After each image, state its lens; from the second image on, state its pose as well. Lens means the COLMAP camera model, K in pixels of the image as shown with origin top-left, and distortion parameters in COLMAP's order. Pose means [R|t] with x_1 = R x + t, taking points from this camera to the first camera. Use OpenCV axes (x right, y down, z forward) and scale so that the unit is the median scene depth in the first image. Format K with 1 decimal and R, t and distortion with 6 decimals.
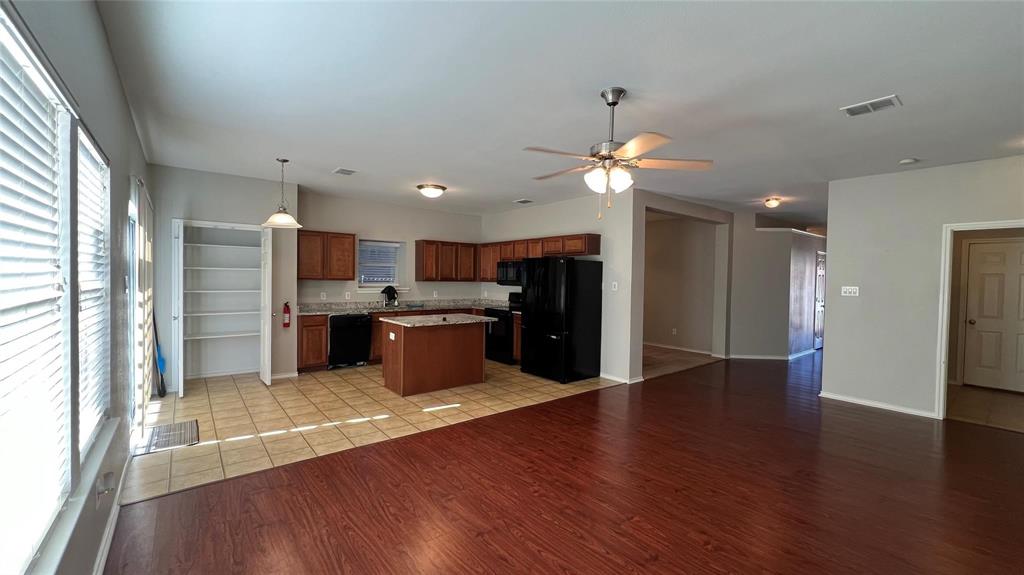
lens RADIAL K [[407.9, 0, 511.4], [0, 407.9, 286.5], [0, 0, 1]] dist [-0.002568, 0.000835]
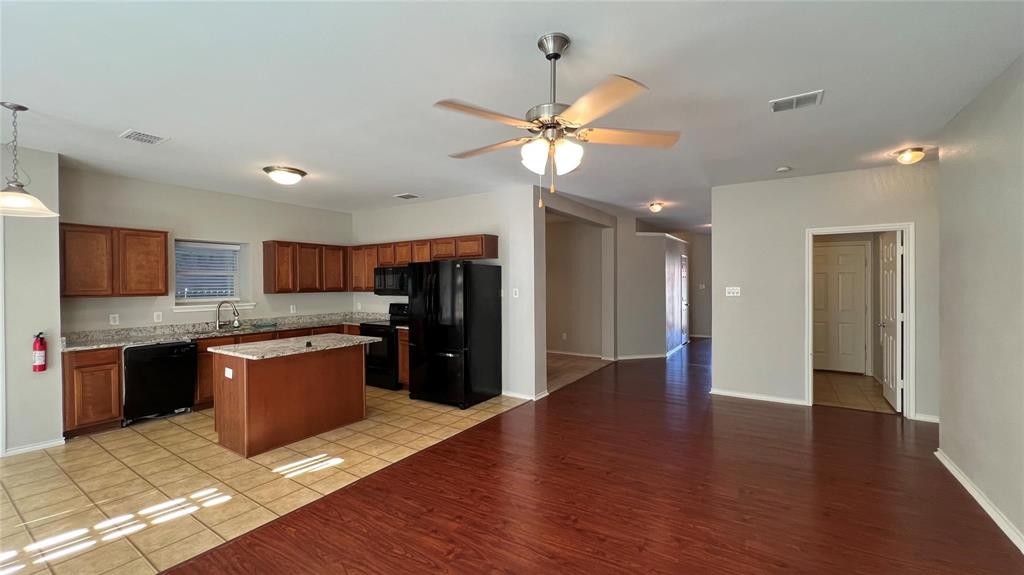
lens RADIAL K [[407.9, 0, 510.2], [0, 407.9, 286.5], [0, 0, 1]] dist [-0.002568, 0.000835]
pose [[0.951506, -0.025183, 0.306597, -0.033983], [0.029332, 0.999530, -0.008931, -0.007504], [-0.306228, 0.017491, 0.951797, 0.147660]]
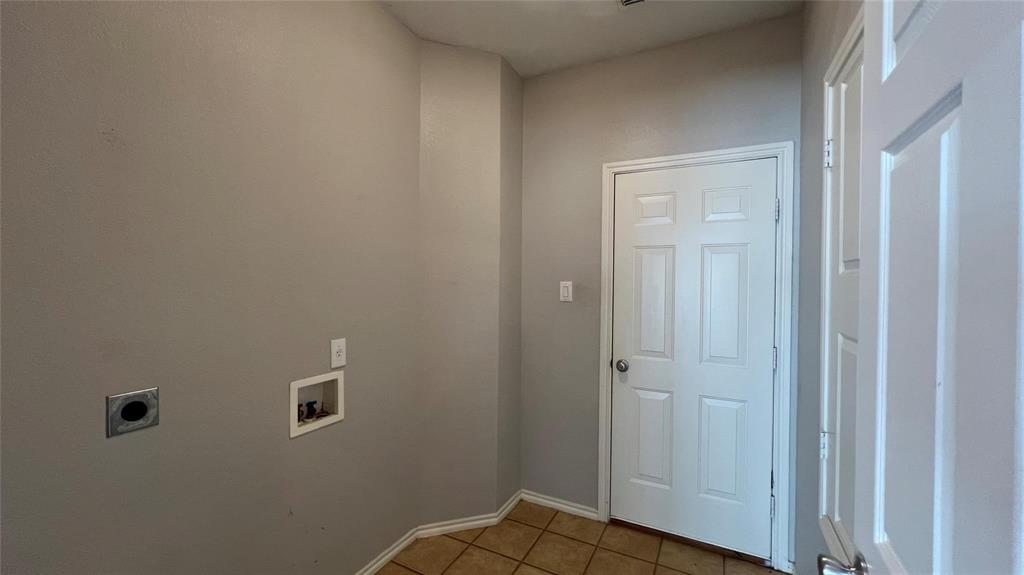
lens RADIAL K [[407.9, 0, 509.9], [0, 407.9, 287.0], [0, 0, 1]] dist [-0.002568, 0.000835]
pose [[0.913940, -0.021070, 0.405302, 0.662622], [0.021118, 0.999768, 0.004354, 0.004251], [-0.405300, 0.004579, 0.914172, 0.516227]]
